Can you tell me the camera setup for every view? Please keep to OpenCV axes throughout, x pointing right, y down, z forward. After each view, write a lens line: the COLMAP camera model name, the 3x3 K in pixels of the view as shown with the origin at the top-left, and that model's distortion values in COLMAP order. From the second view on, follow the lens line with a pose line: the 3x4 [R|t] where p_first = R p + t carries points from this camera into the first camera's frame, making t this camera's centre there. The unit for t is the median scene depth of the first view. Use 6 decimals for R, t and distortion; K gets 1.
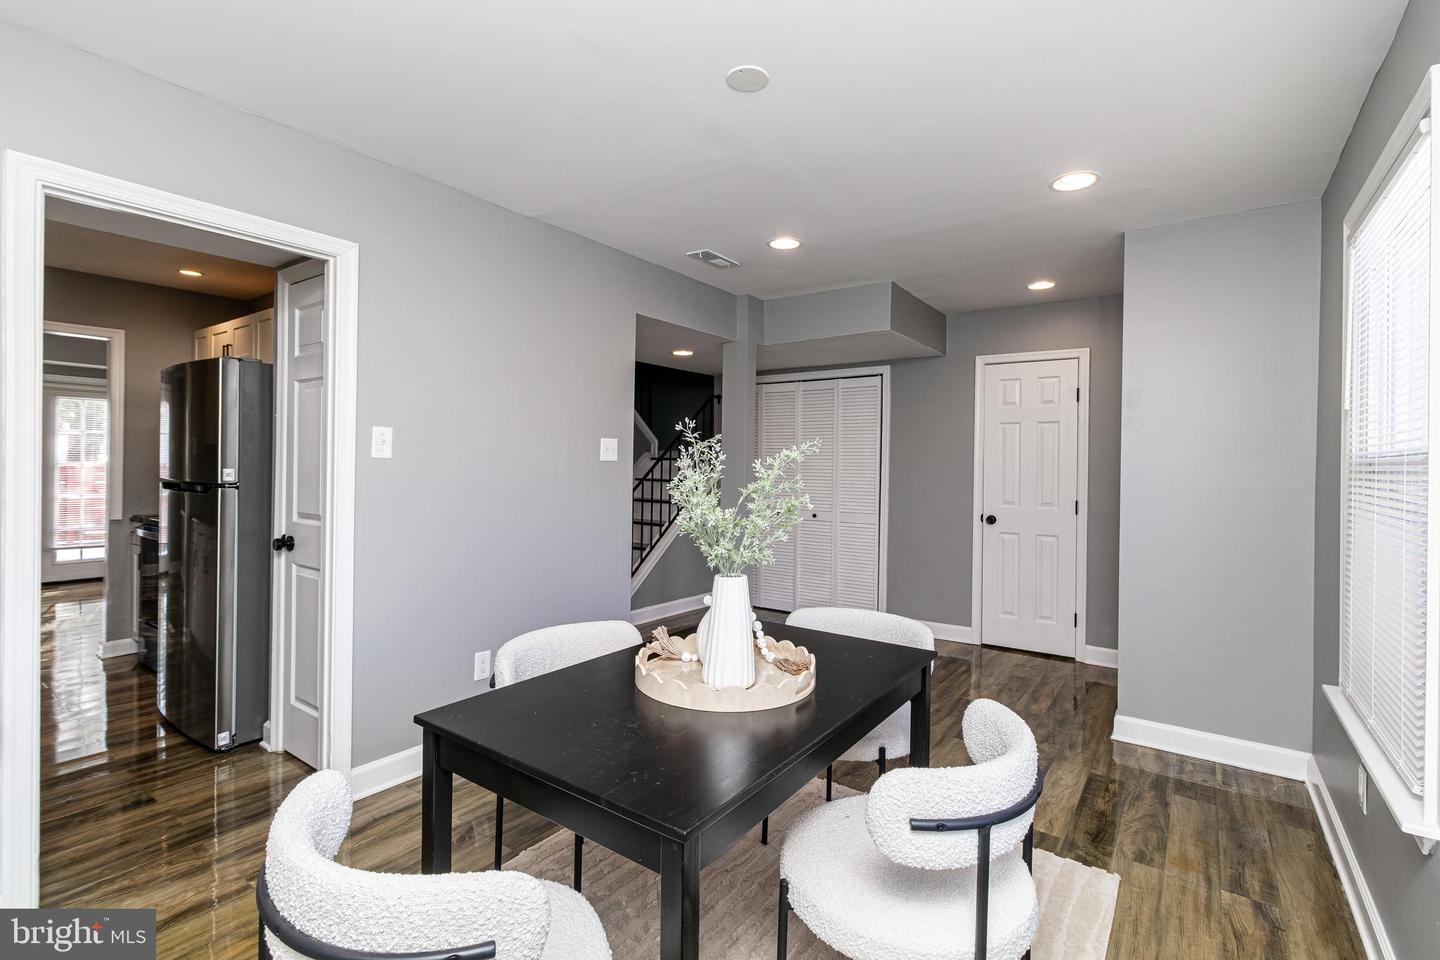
lens RADIAL K [[659.8, 0, 727.3], [0, 659.8, 456.3], [0, 0, 1]] dist [-0.000333, 0.000499]
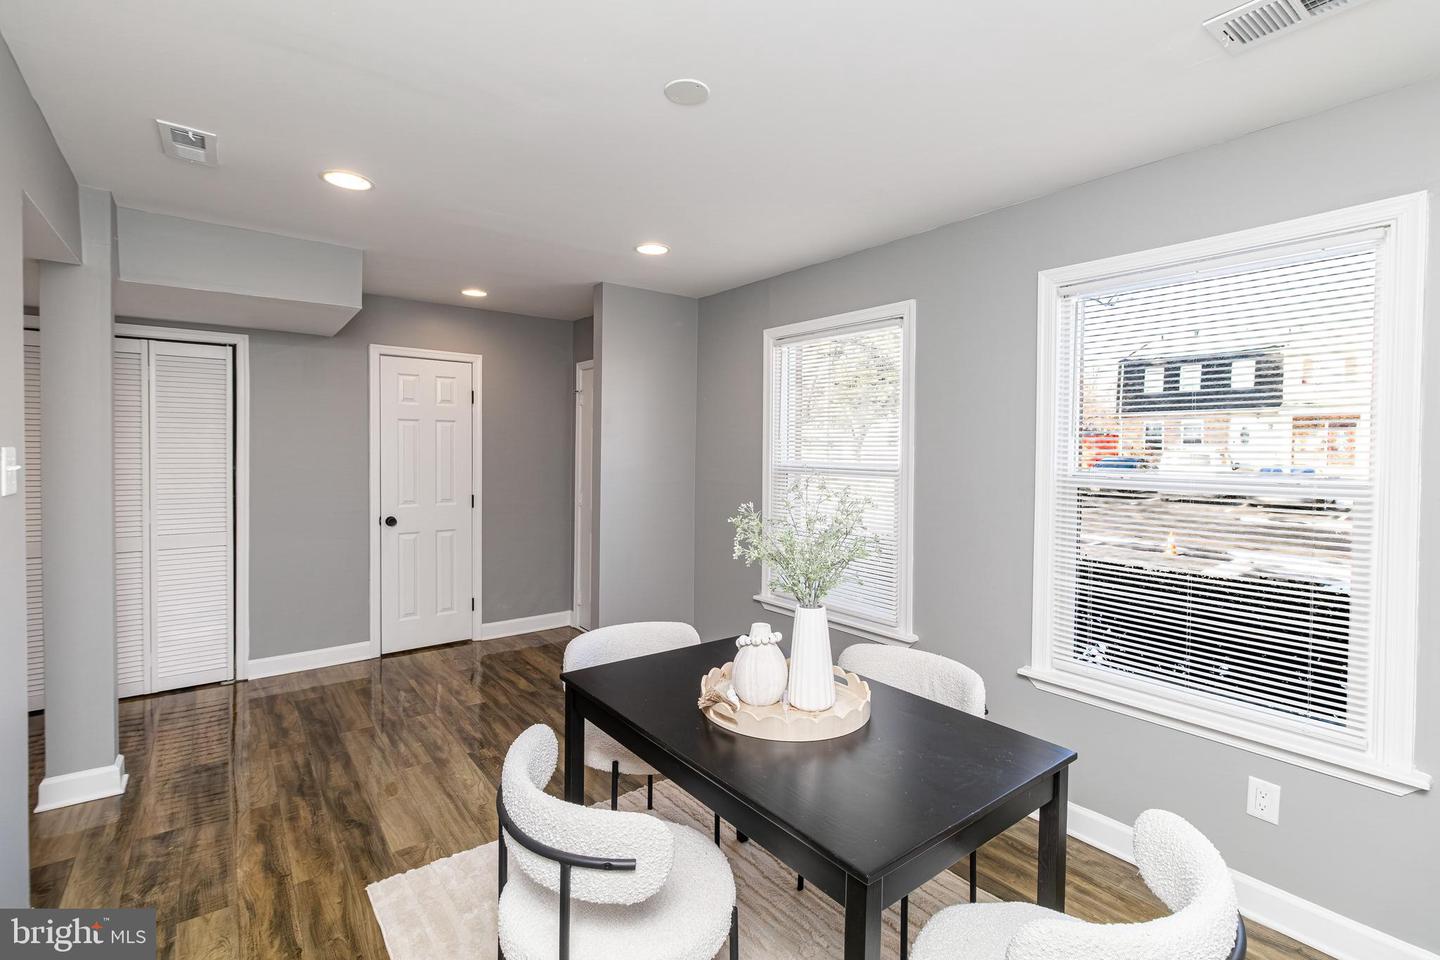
lens RADIAL K [[659.8, 0, 727.3], [0, 659.8, 456.3], [0, 0, 1]] dist [-0.000333, 0.000499]
pose [[0.286401, -0.016344, 0.957970, -0.389473], [-0.008768, 0.999768, 0.019678, -0.021018], [-0.958070, -0.014035, 0.286191, 0.289082]]
